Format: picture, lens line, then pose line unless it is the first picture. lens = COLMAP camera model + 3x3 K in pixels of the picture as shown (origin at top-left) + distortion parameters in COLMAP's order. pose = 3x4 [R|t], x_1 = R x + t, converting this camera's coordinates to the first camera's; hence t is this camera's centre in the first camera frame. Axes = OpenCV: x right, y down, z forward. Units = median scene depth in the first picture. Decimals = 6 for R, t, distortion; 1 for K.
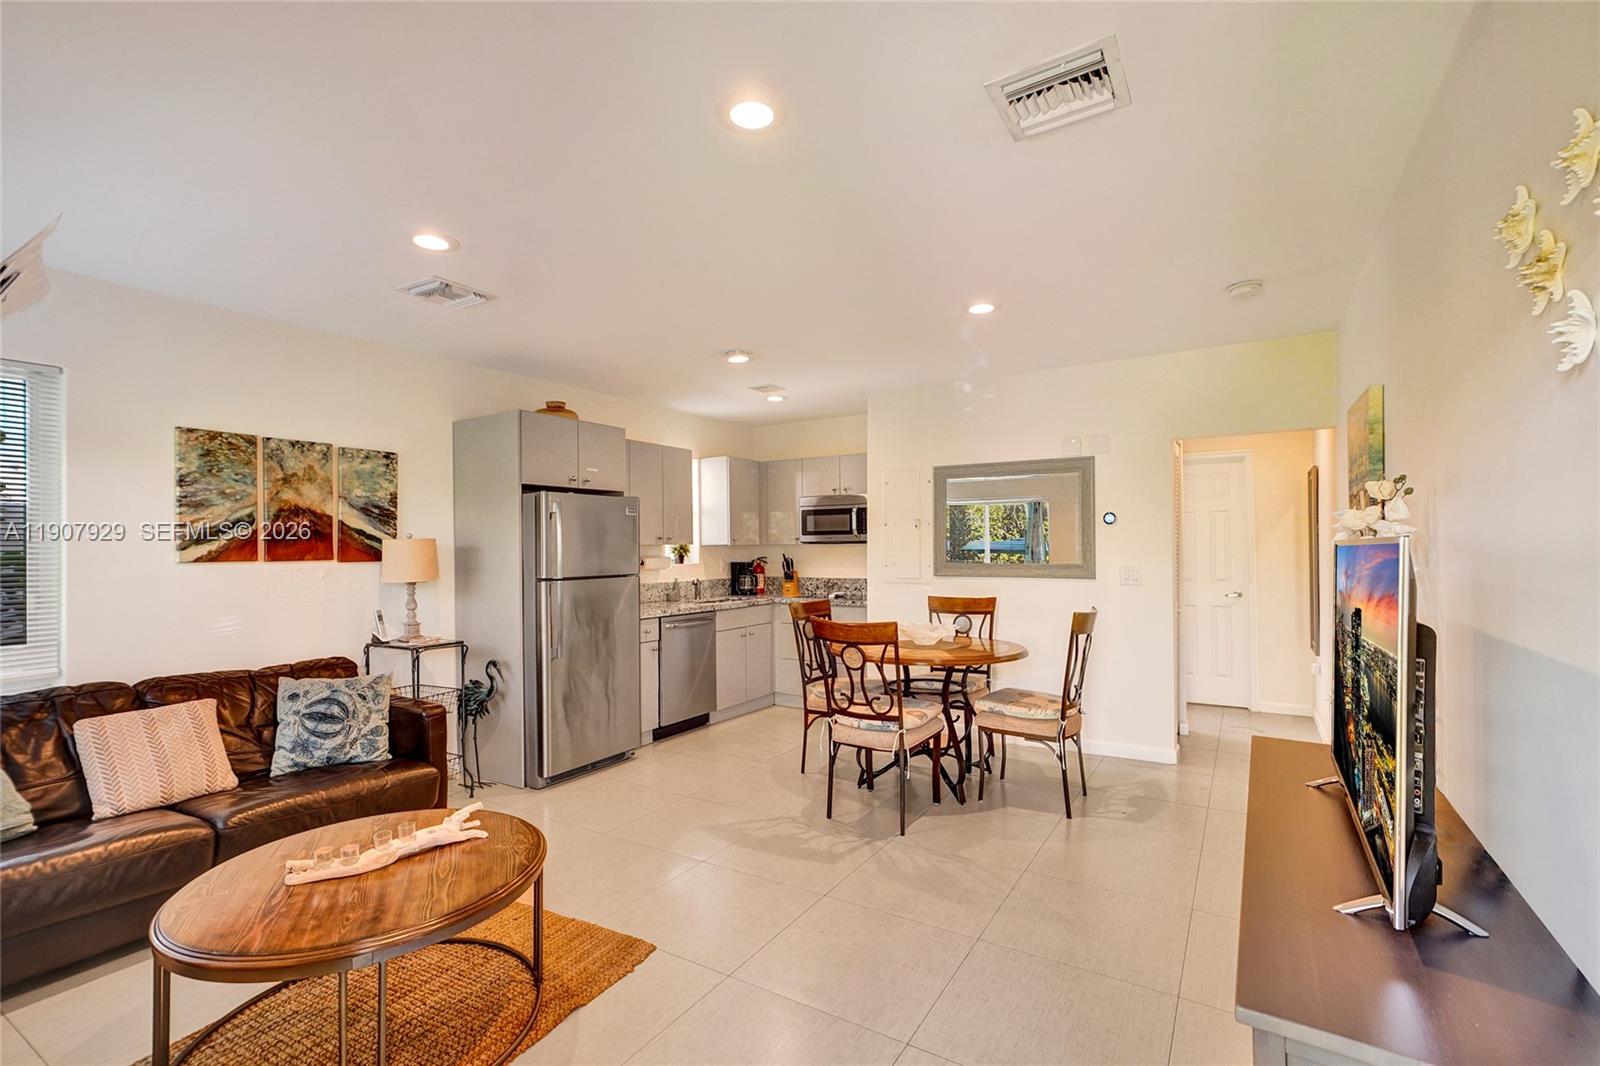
lens RADIAL K [[728.1, 0, 807.9], [0, 728.1, 545.4], [0, 0, 1]] dist [-0.019381, 0.004854]
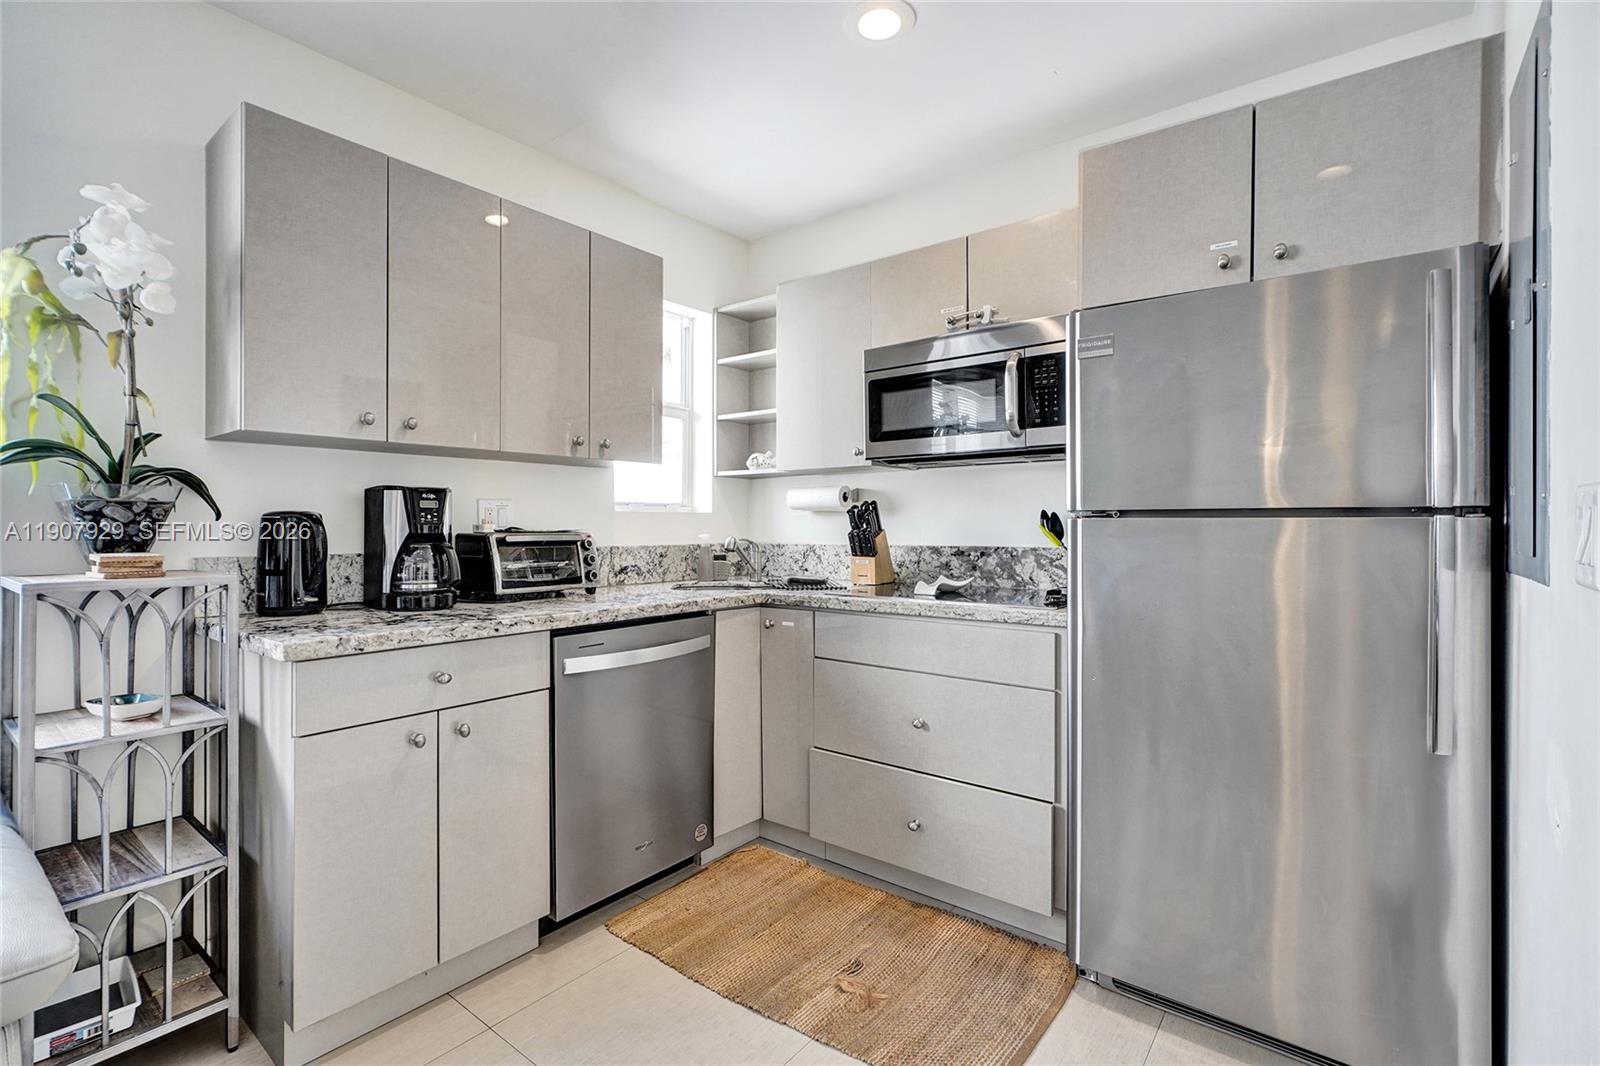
lens RADIAL K [[728.1, 0, 794.2], [0, 728.1, 520.9], [0, 0, 1]] dist [-0.019381, 0.004854]
pose [[0.991356, 0.005699, -0.131078, -0.037118], [-0.005081, 0.999974, 0.005051, 0.052067], [0.131103, -0.004341, 0.991359, 0.856761]]
